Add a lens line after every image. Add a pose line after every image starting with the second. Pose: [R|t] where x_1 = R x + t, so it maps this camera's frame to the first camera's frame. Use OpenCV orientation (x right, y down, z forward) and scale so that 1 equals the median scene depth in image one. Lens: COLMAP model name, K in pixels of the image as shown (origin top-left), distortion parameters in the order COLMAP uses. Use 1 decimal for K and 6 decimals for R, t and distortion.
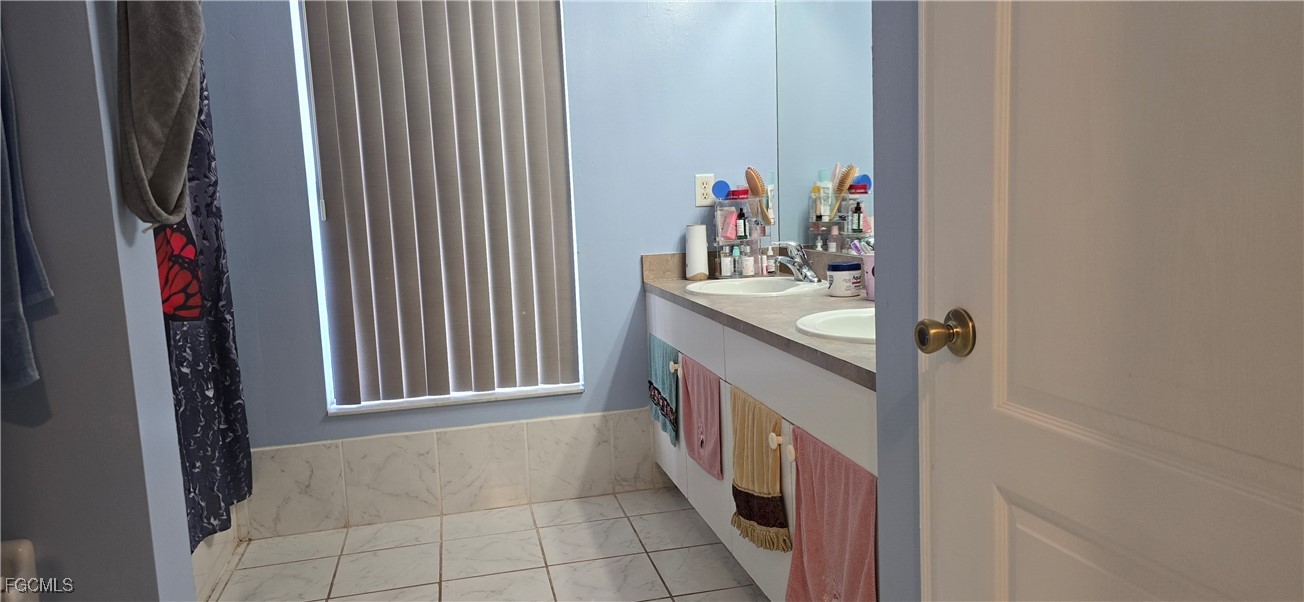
lens RADIAL K [[879.5, 0, 652.0], [0, 879.5, 301.0], [0, 0, 1]] dist [0.099221, -0.120218]
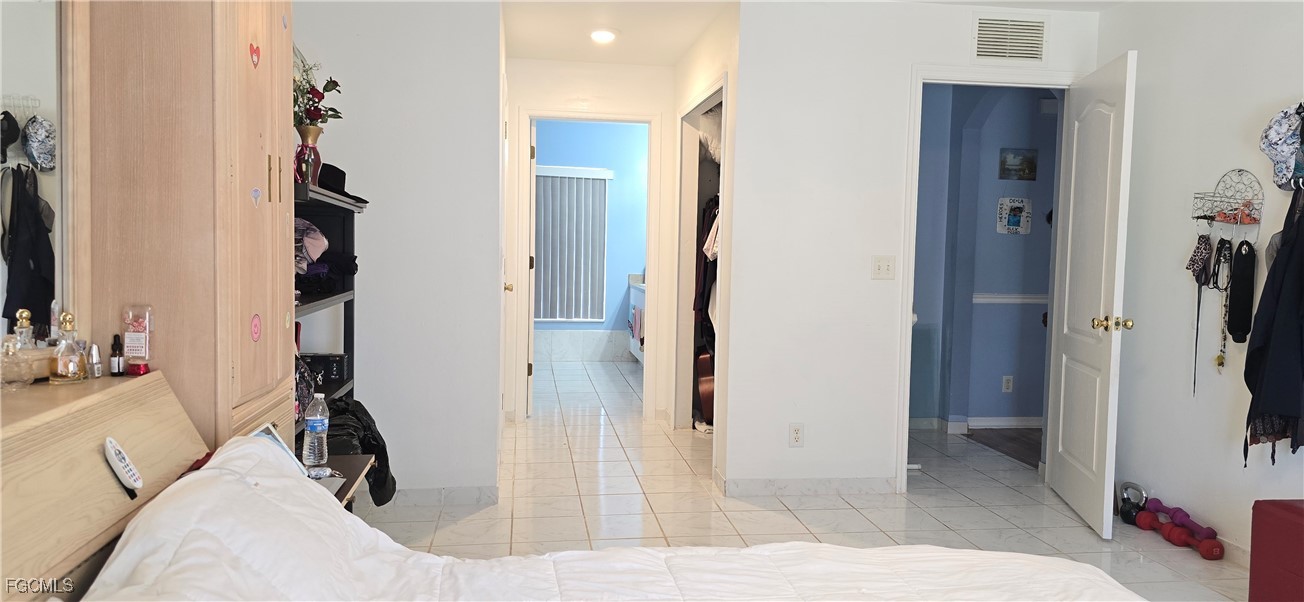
lens RADIAL K [[879.5, 0, 652.0], [0, 879.5, 301.0], [0, 0, 1]] dist [0.099221, -0.120218]
pose [[0.994081, 0.068886, -0.084010, 0.294806], [-0.073993, 0.995496, -0.059265, 0.188514], [0.079549, 0.065131, 0.994701, -1.714652]]
